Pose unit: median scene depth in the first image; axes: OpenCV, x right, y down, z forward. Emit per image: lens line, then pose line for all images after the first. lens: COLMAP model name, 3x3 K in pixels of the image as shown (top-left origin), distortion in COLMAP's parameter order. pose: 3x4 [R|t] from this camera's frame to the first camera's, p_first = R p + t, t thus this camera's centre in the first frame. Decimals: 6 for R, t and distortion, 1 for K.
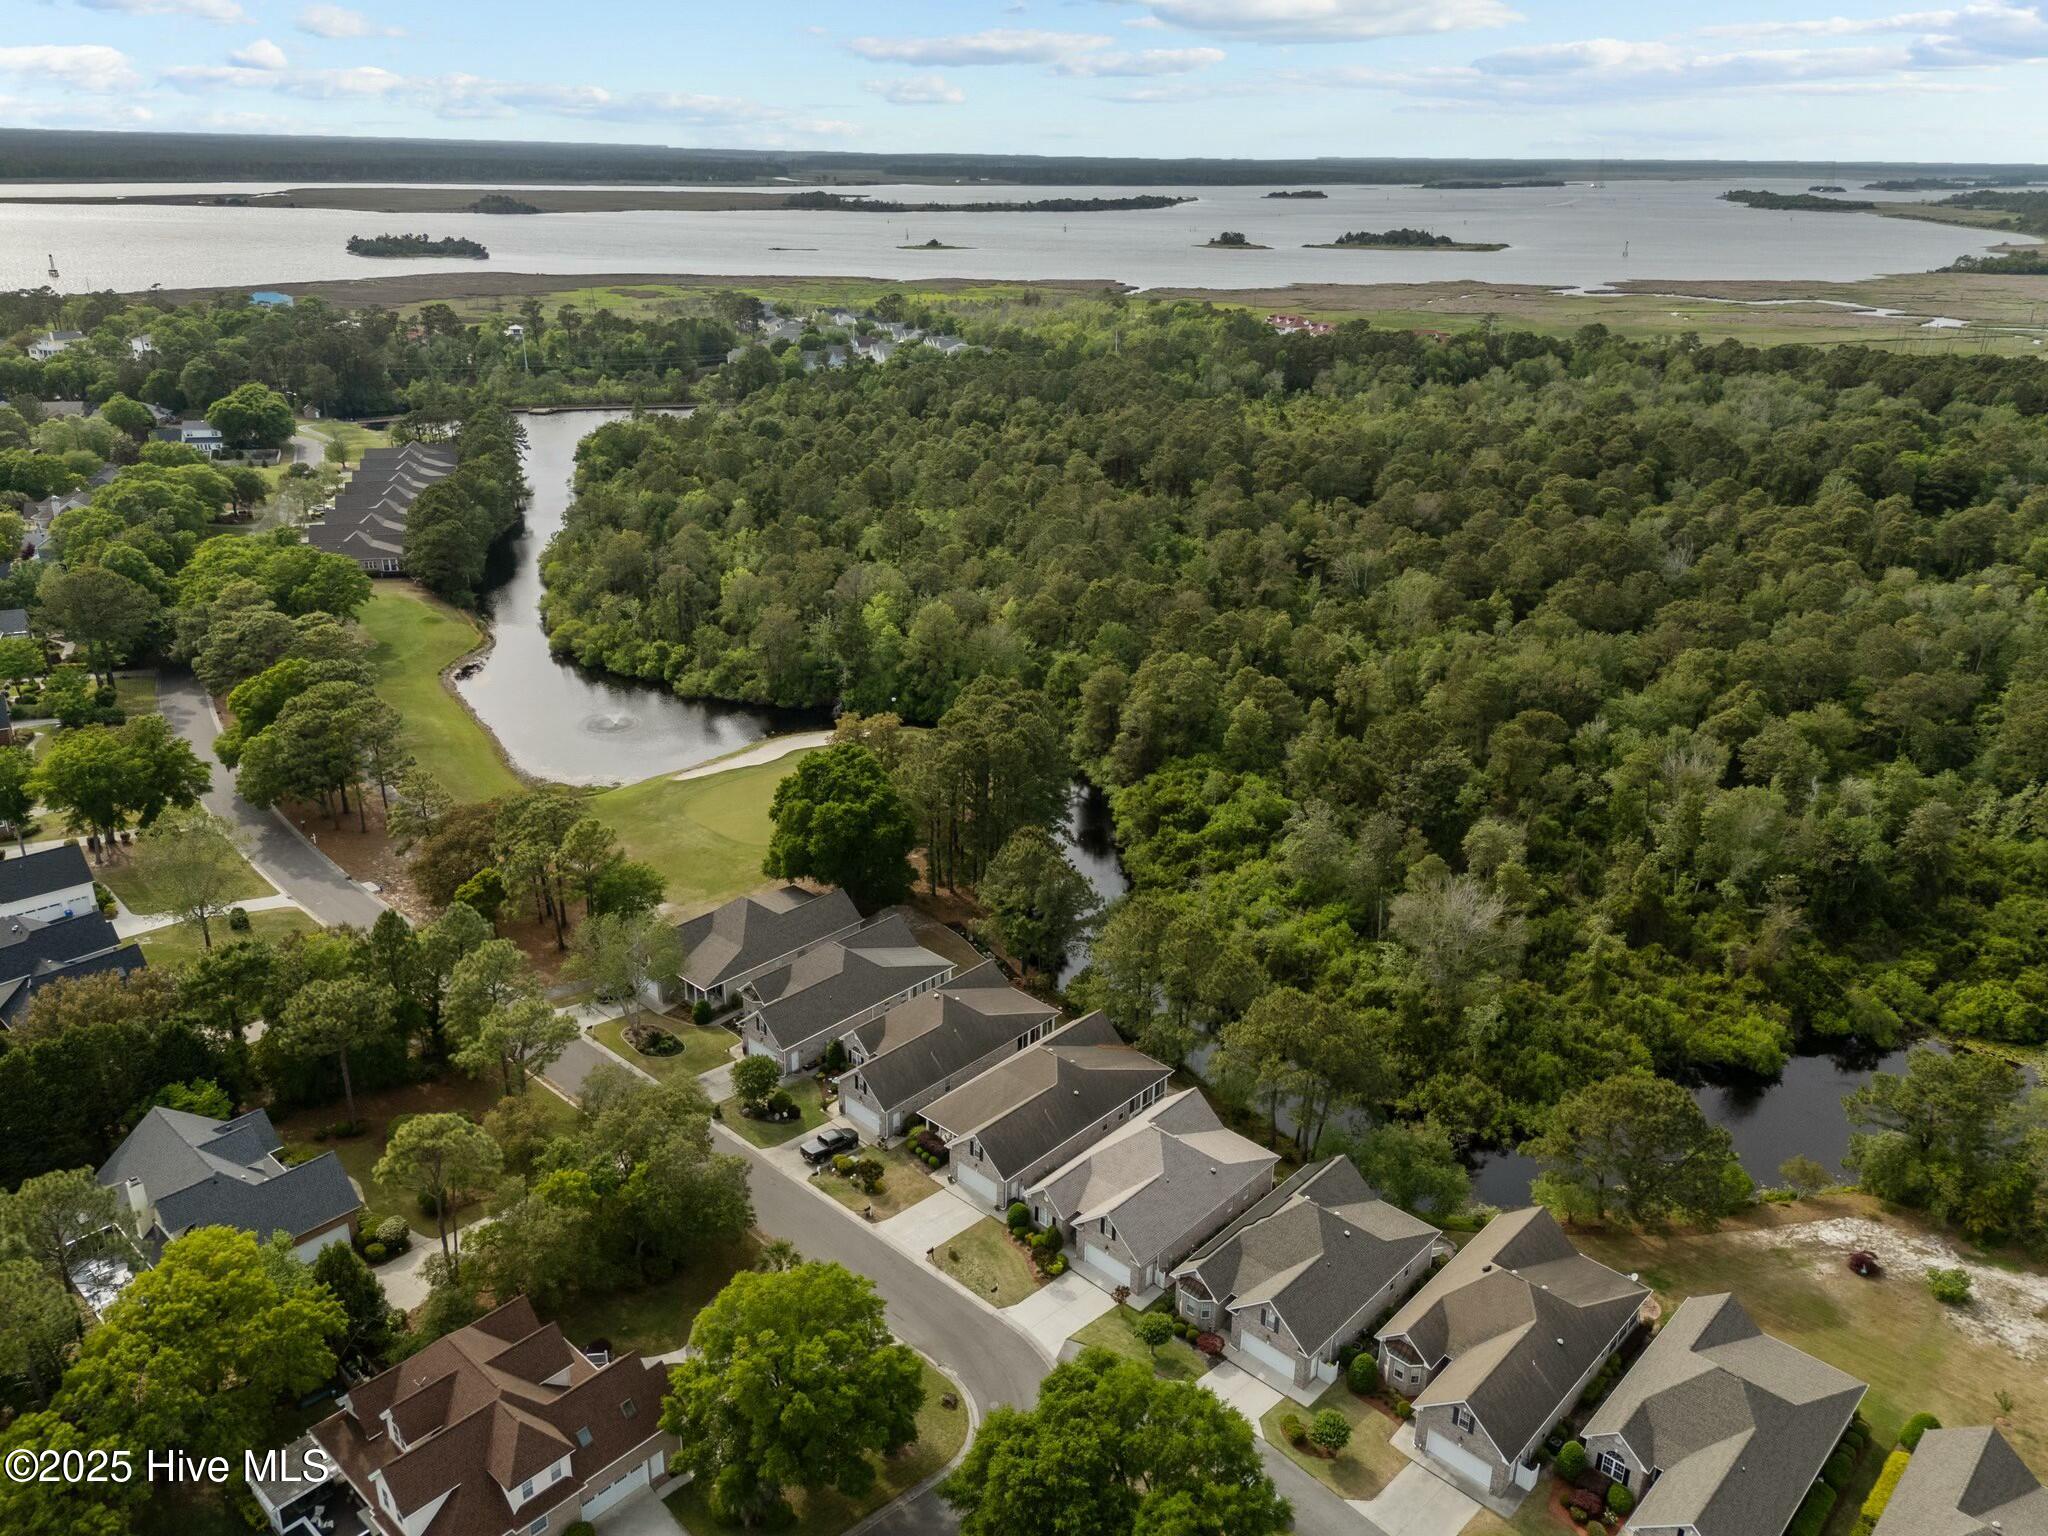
lens RADIAL K [[1535.2, 0, 1024.0], [0, 1535.2, 768.0], [0, 0, 1]] dist [0.083515, -0.069195]
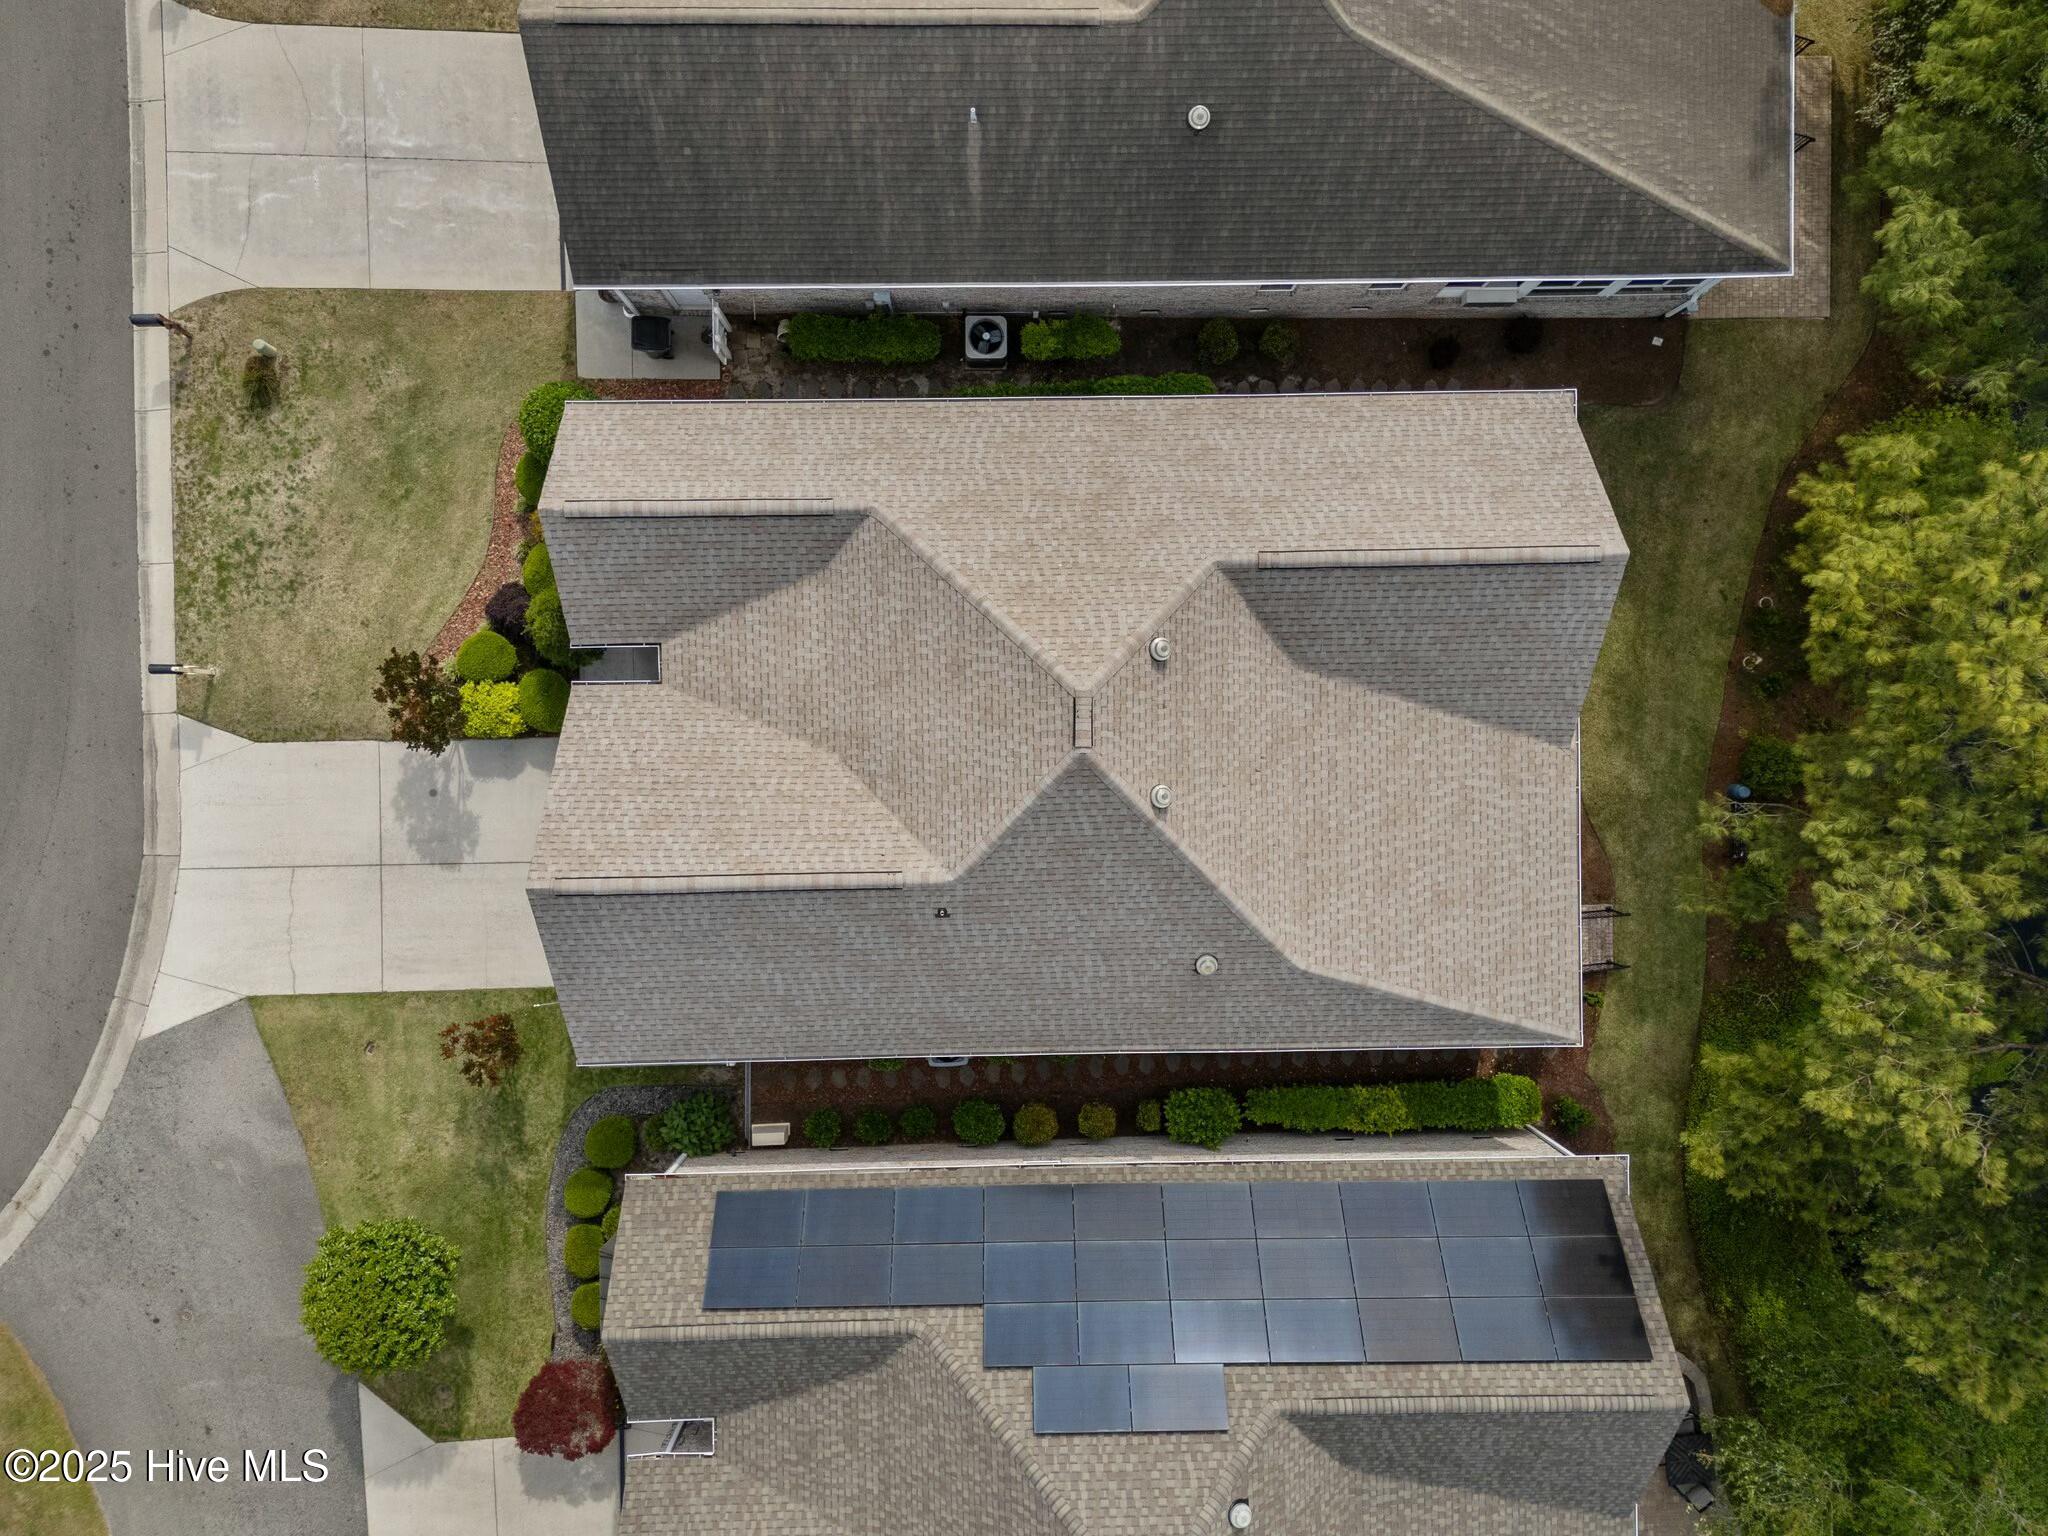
lens RADIAL K [[1449.4, 0, 1000.2], [0, 1449.4, 766.3], [0, 0, 1]] dist [0.038229, -0.000055]
pose [[0.693919, 0.720053, -0.000379, 0.053316], [-0.273457, 0.264019, 0.924941, 0.047744], [0.666106, -0.641730, 0.380111, 0.598920]]
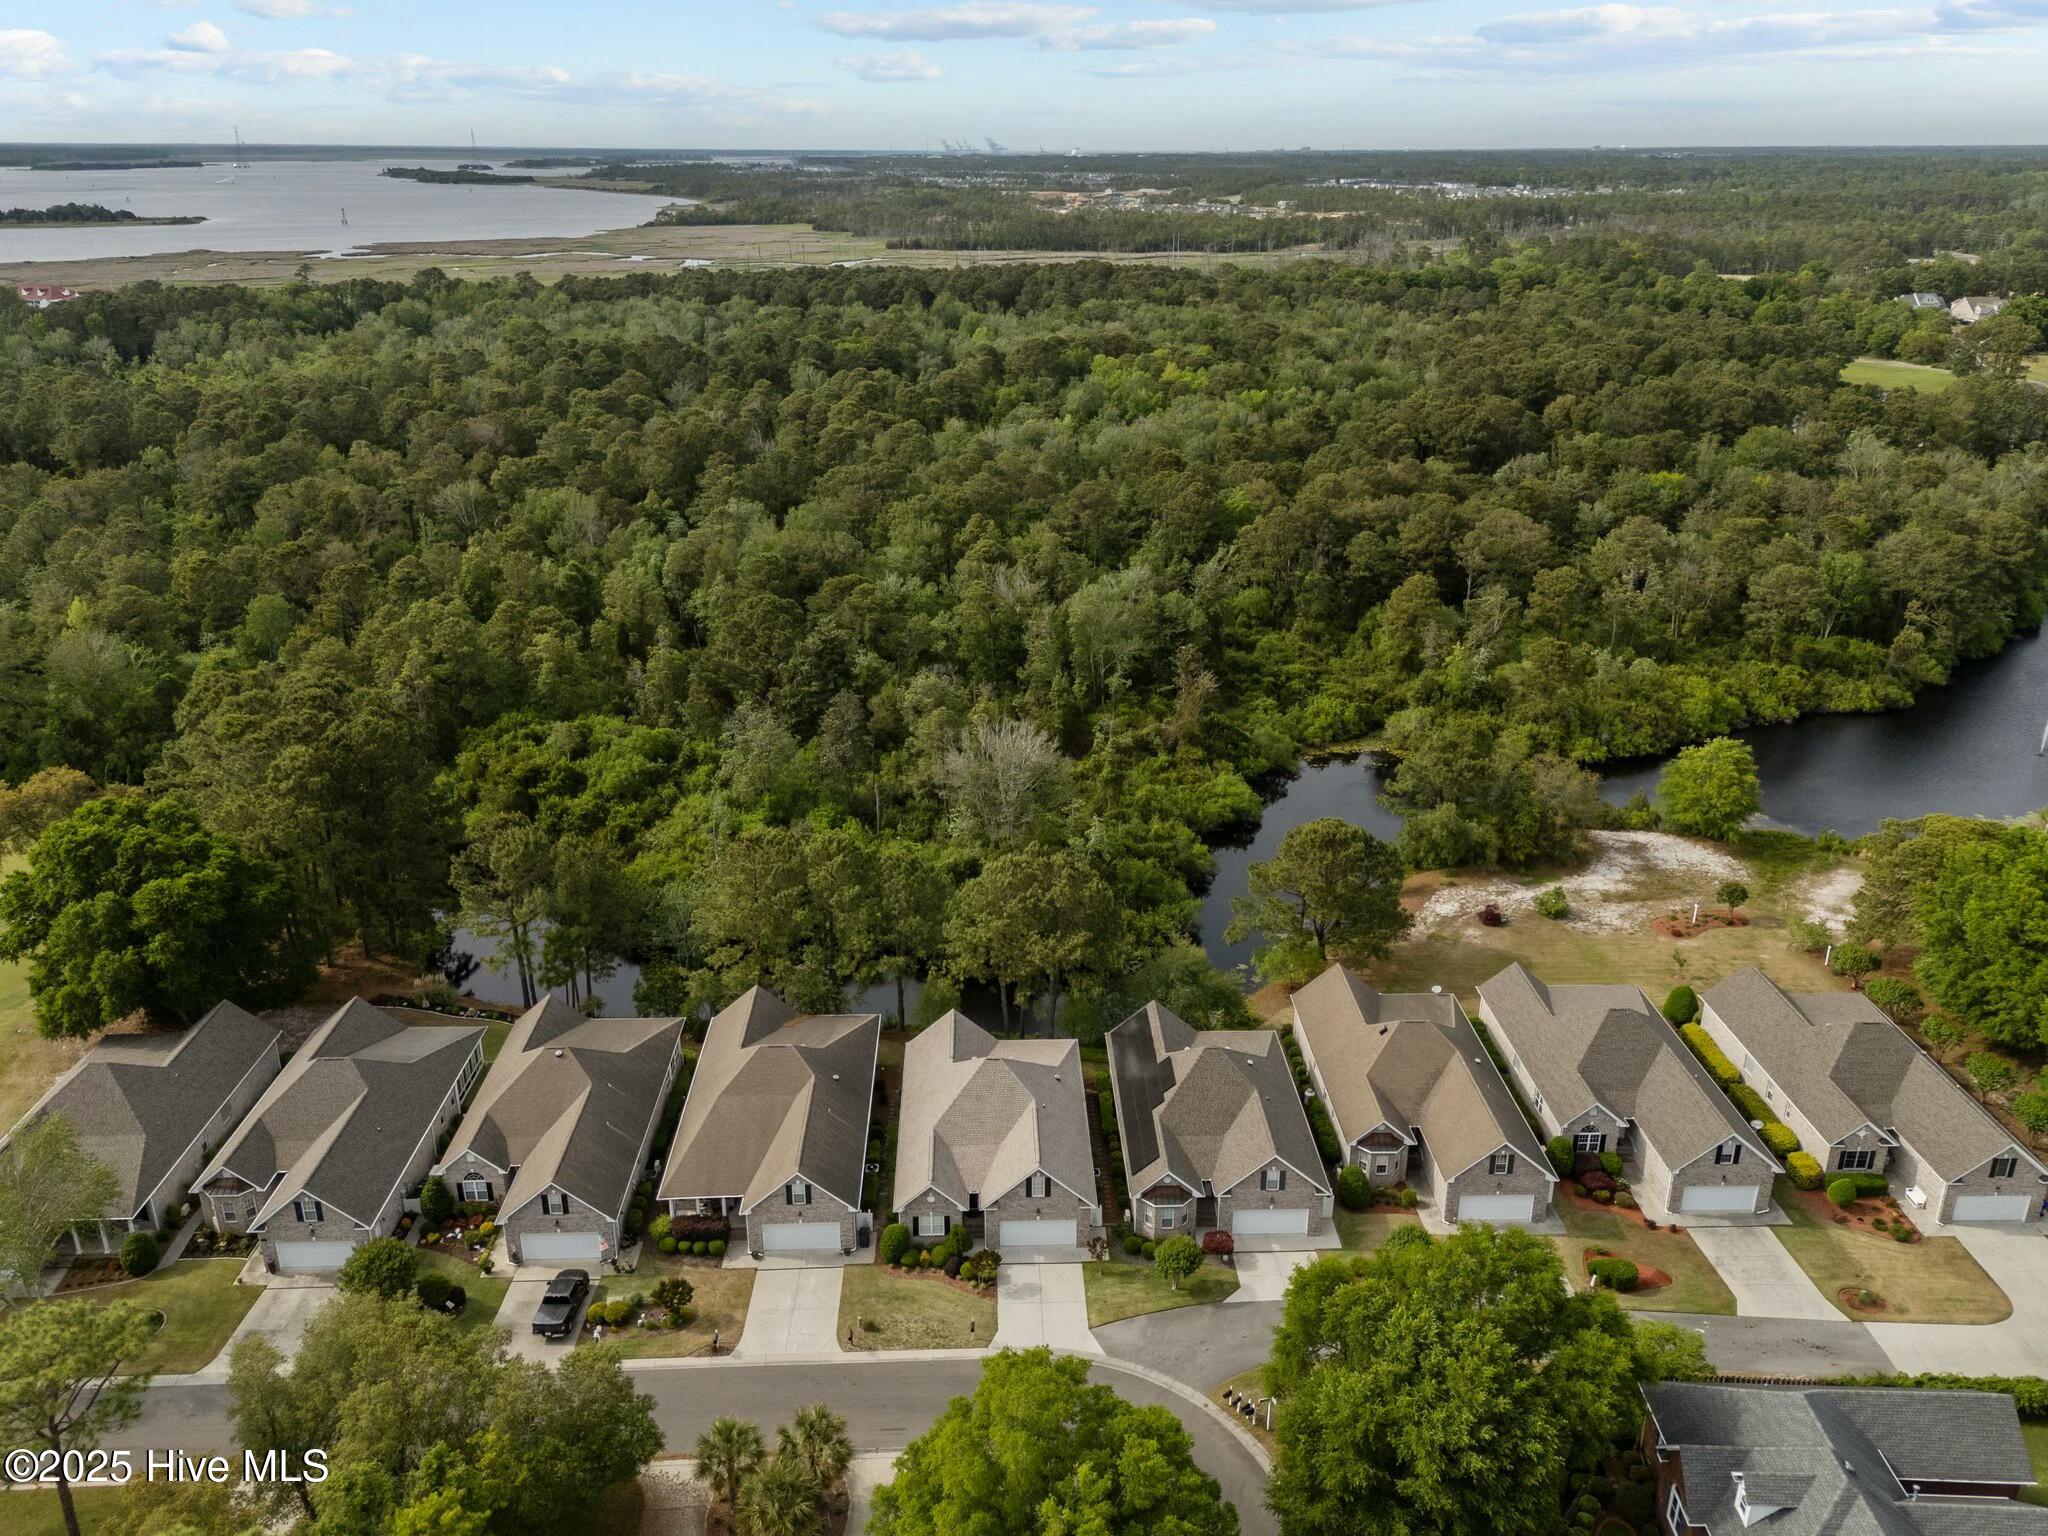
lens RADIAL K [[1566.6, 0, 1024.0], [0, 1566.6, 768.0], [0, 0, 1]] dist [0.046052, -0.004172]
pose [[0.709756, -0.274363, 0.648823, -0.252216], [0.274025, 0.956027, 0.104508, 0.005929], [-0.648965, 0.103618, 0.753729, 0.235920]]
